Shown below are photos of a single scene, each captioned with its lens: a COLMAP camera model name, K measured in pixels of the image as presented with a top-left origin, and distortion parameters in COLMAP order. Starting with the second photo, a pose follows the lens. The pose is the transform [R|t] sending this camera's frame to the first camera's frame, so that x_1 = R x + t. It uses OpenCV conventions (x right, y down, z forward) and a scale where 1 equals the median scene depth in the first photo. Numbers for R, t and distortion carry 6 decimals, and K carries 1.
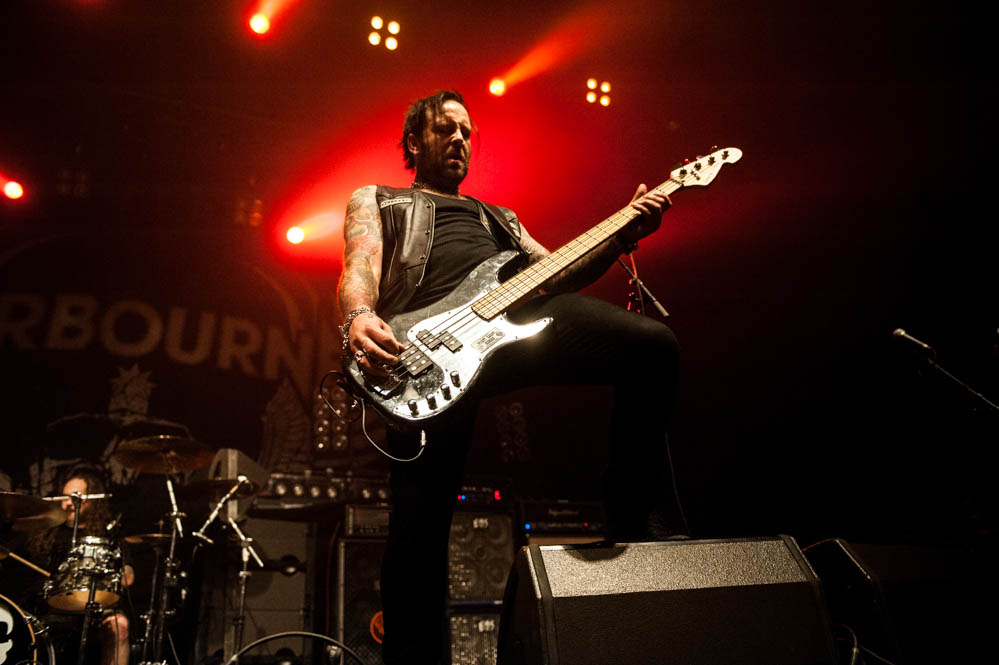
lens RADIAL K [[752.8, 0, 493.2], [0, 752.8, 338.2], [0, 0, 1]] dist [-0.029334, -0.002977]
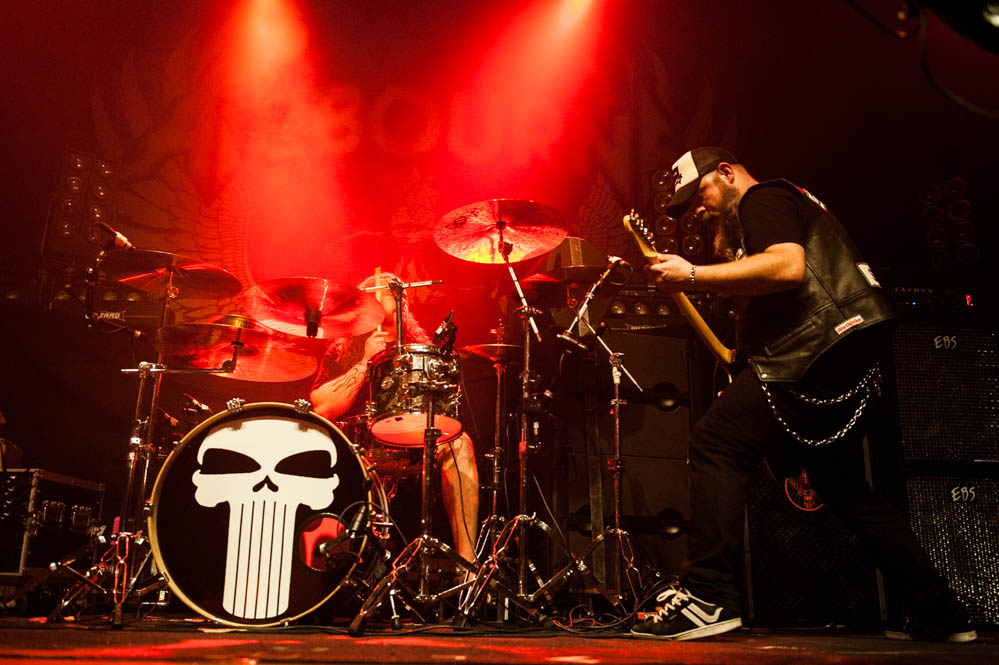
lens RADIAL K [[885.5, 0, 472.3], [0, 885.5, 335.8], [0, 0, 1]] dist [-0.005035, 0.001966]
pose [[0.937499, -0.017822, -0.347530, -0.197416], [0.079139, 0.983438, 0.163054, 0.126452], [0.338869, -0.180366, 0.923383, 0.237225]]
